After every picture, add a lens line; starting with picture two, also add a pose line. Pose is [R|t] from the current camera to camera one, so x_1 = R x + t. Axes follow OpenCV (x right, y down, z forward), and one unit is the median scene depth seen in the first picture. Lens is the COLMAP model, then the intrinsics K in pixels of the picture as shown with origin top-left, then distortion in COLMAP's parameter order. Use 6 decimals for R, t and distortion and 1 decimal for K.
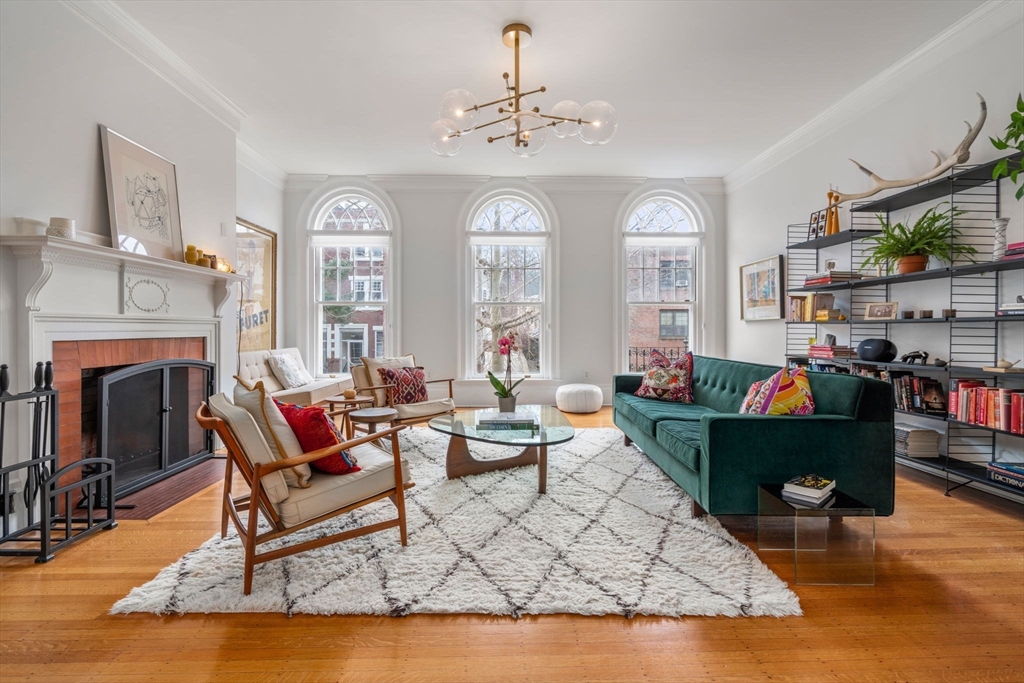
lens RADIAL K [[470.6, 0, 511.8], [0, 470.6, 335.1], [0, 0, 1]] dist [0.000096, -0.000002]
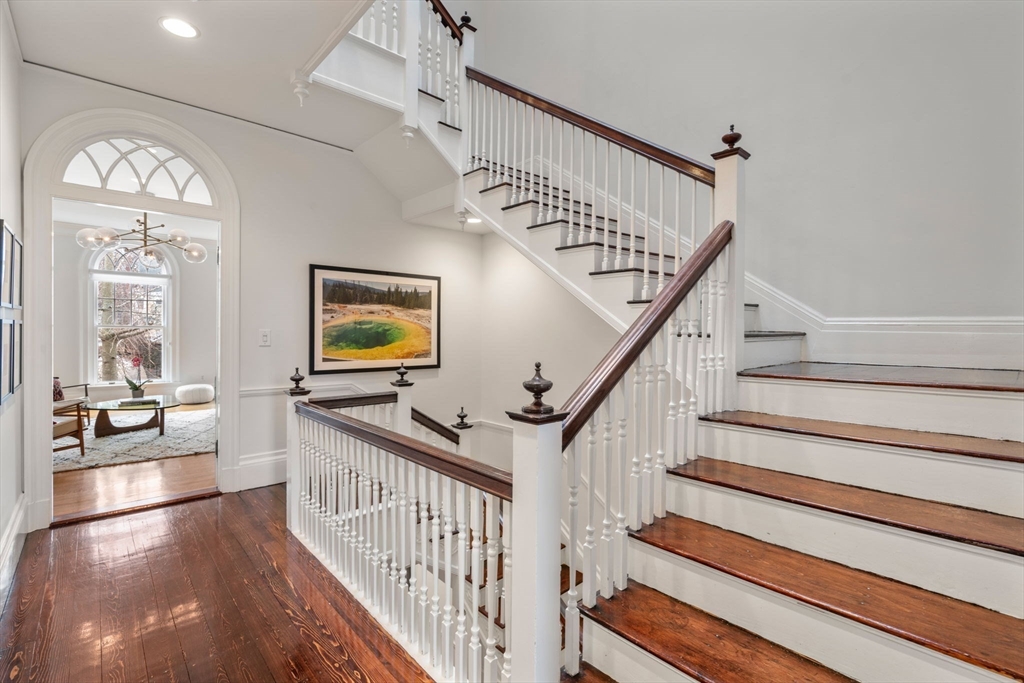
lens RADIAL K [[470.6, 0, 515.2], [0, 470.6, 337.9], [0, 0, 1]] dist [0.000096, -0.000002]
pose [[0.763991, 0.001922, 0.645224, -0.070084], [-0.002665, 0.999996, 0.000177, -0.074292], [-0.645221, -0.001855, 0.763994, -1.330243]]
